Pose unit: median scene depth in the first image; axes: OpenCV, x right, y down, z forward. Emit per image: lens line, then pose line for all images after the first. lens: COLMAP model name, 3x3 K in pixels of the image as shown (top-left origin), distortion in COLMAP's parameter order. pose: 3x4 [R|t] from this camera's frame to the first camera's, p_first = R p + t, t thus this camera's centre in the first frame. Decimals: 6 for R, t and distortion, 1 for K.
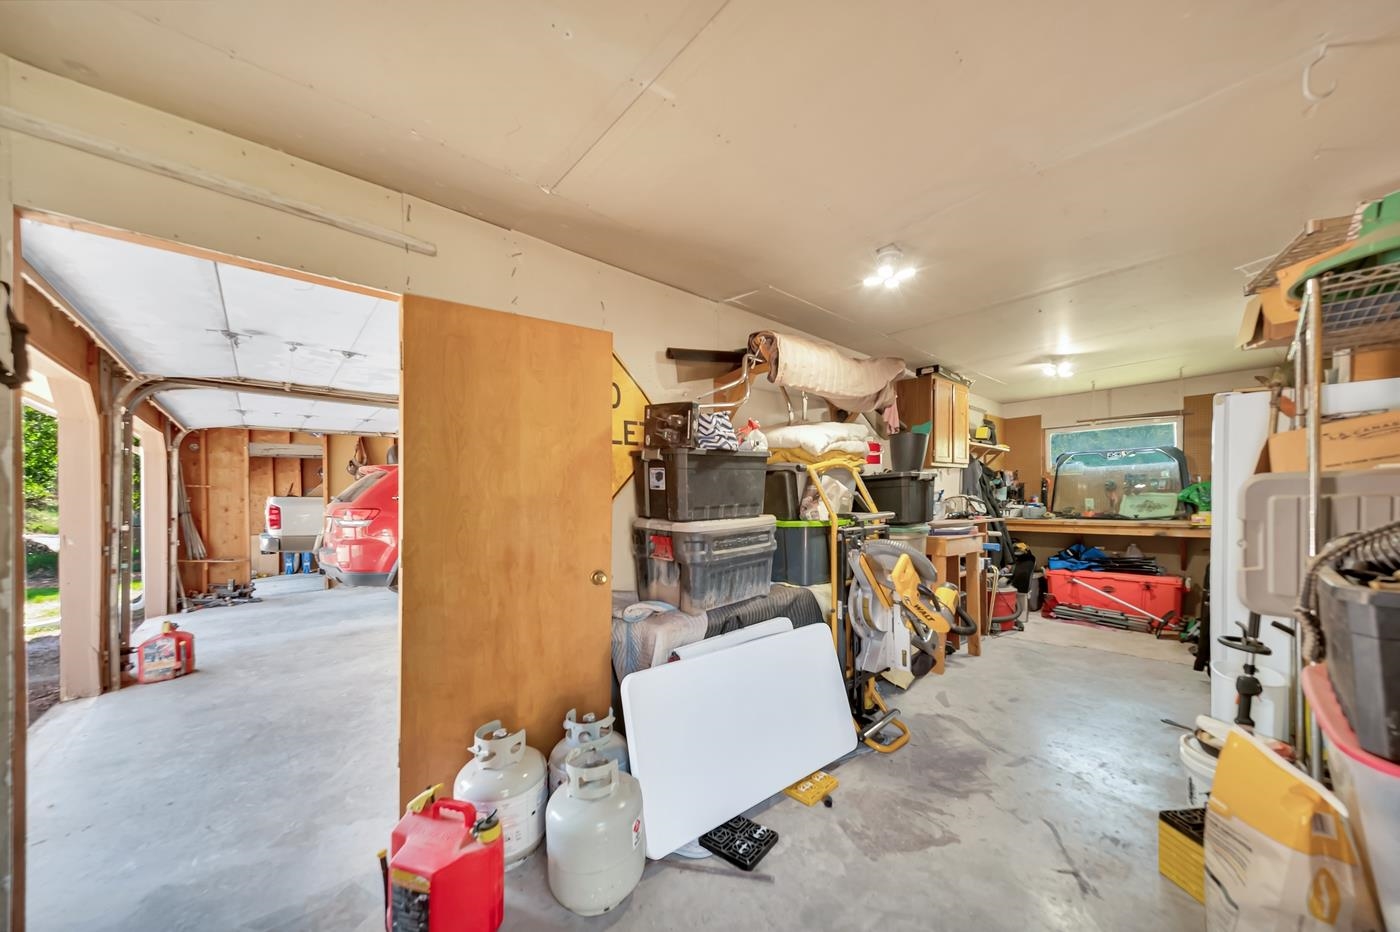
lens RADIAL K [[489.8, 0, 690.1], [0, 489.8, 490.8], [0, 0, 1]] dist [0.000305, 0.000068]
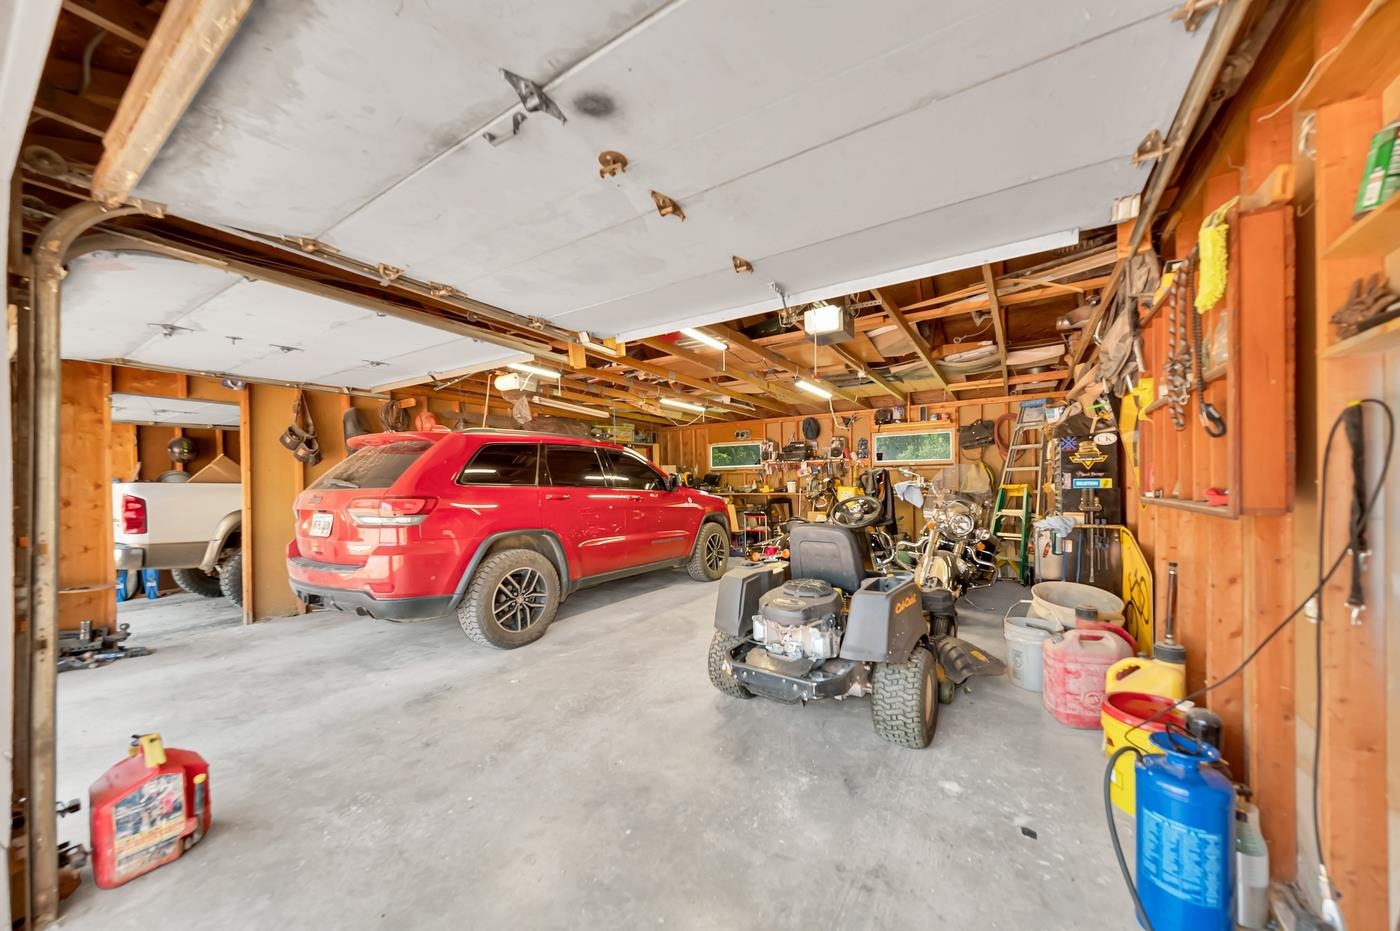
lens RADIAL K [[489.8, 0, 703.1], [0, 489.8, 479.9], [0, 0, 1]] dist [0.000305, 0.000068]
pose [[0.959101, 0.001012, 0.283063, -0.561077], [-0.000719, 0.999999, -0.001140, 0.015976], [-0.283064, 0.000890, 0.959101, 0.322643]]
